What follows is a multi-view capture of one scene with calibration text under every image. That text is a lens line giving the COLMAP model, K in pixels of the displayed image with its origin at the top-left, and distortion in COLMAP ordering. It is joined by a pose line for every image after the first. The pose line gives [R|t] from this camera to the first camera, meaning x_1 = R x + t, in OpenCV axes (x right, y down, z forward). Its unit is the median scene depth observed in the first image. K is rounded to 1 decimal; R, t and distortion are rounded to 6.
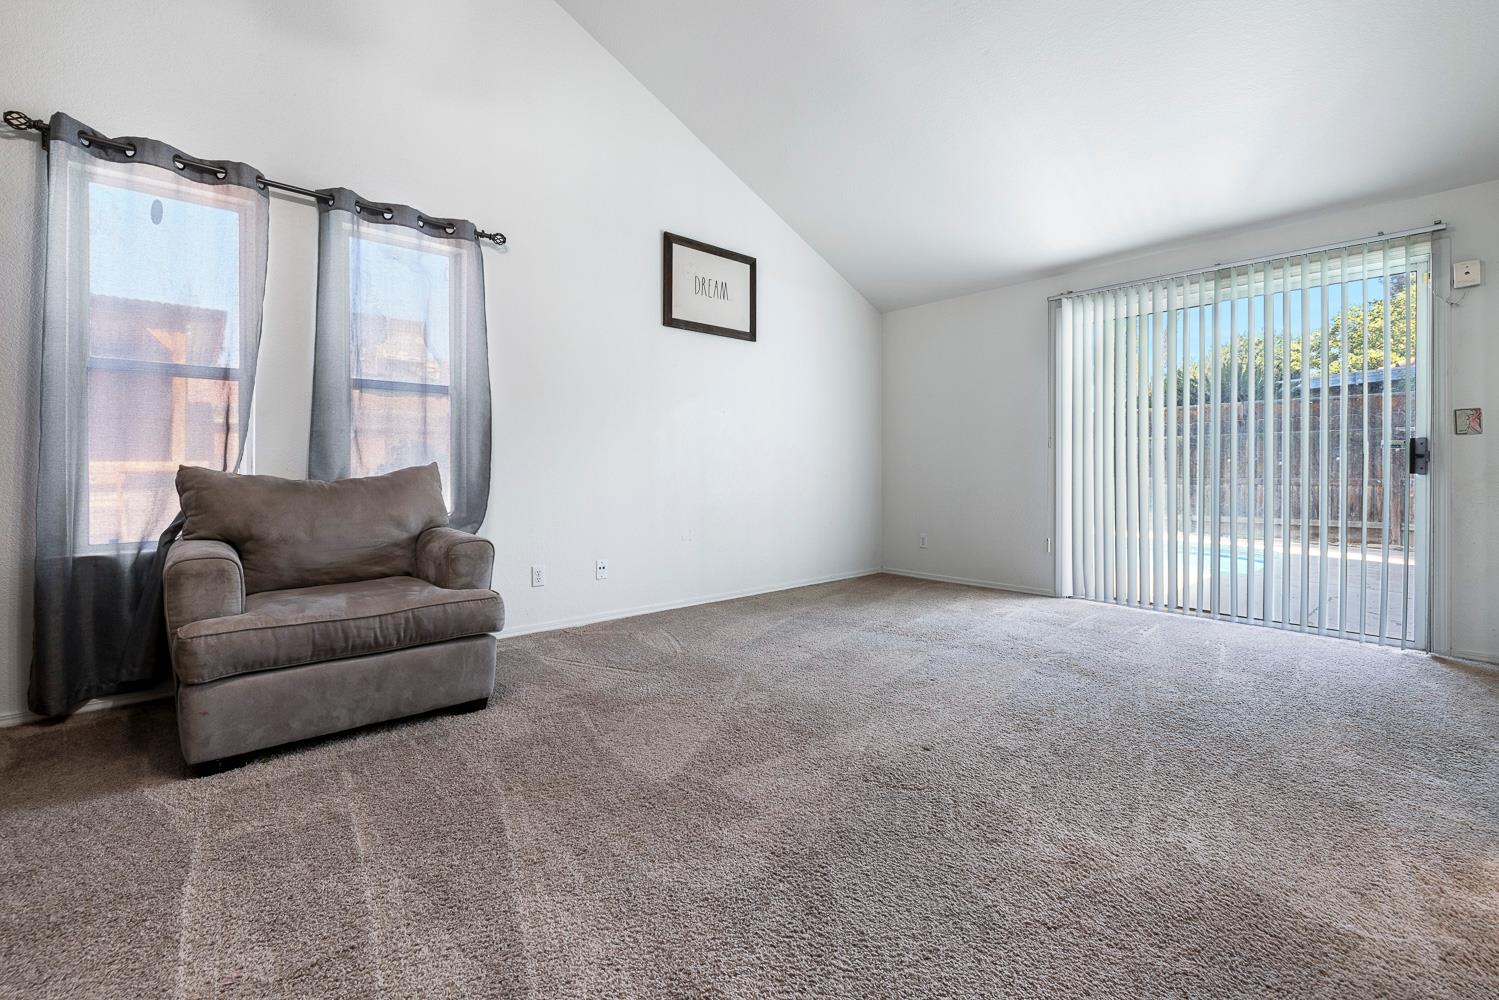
lens RADIAL K [[641.5, 0, 746.8], [0, 641.5, 479.5], [0, 0, 1]] dist [0.001572, 0.000116]
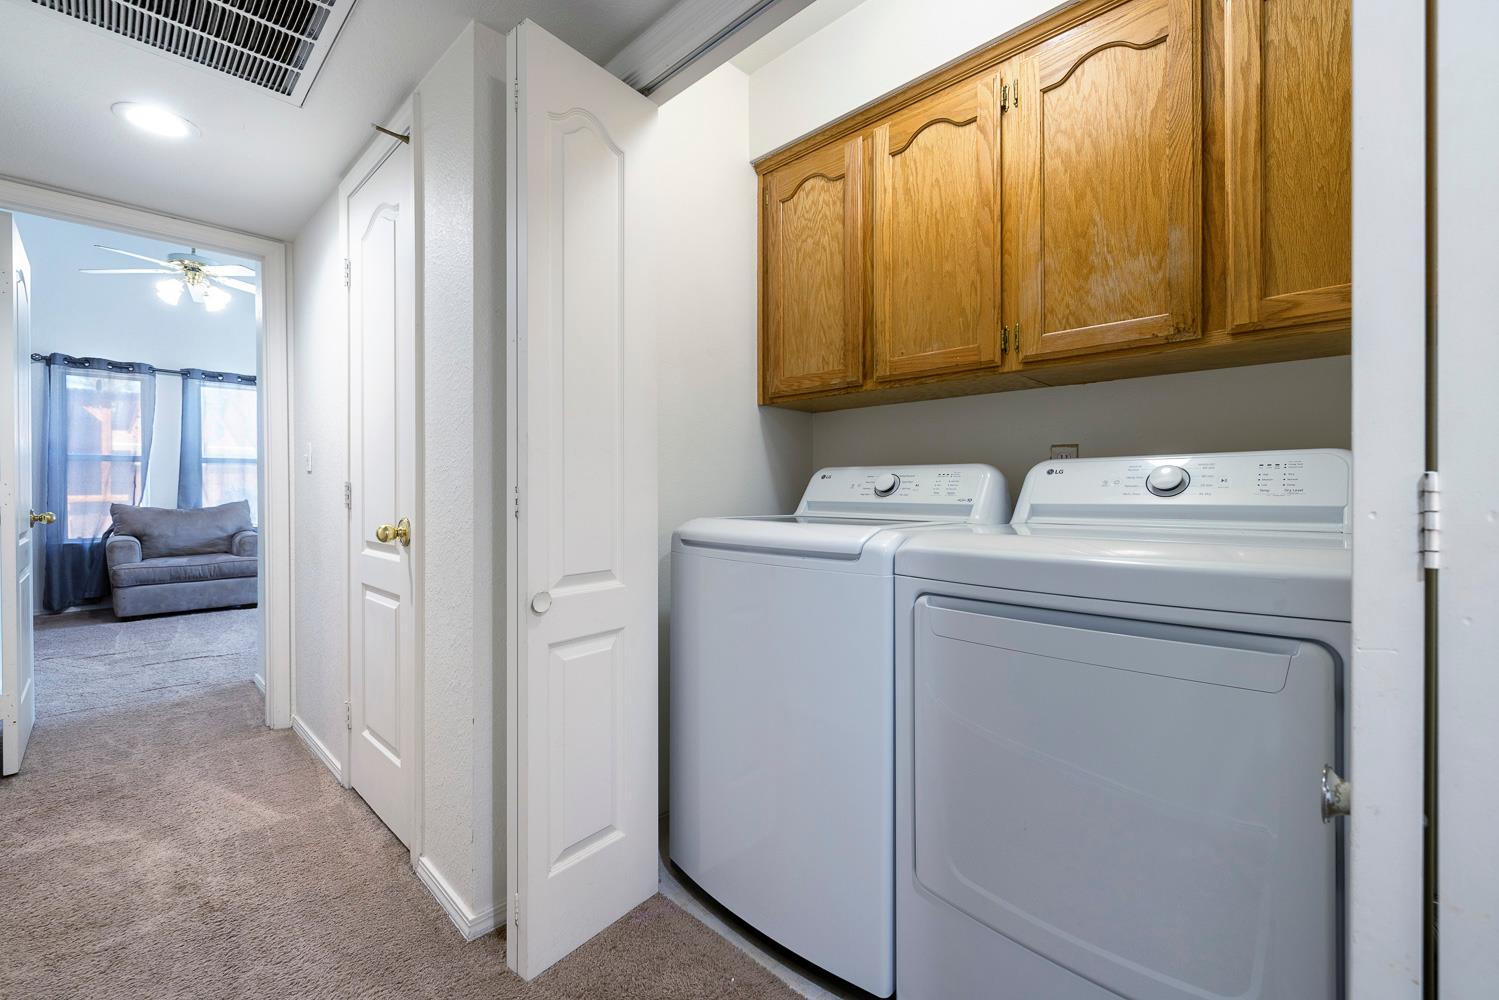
lens RADIAL K [[625.3, 0, 749.5], [0, 625.3, 500.0], [0, 0, 1]] dist [0.000486, 0.000130]
pose [[0.996752, -0.007421, 0.080194, 1.185279], [0.007314, 0.999972, 0.001628, -0.020986], [-0.080204, -0.001037, 0.996778, -1.383806]]
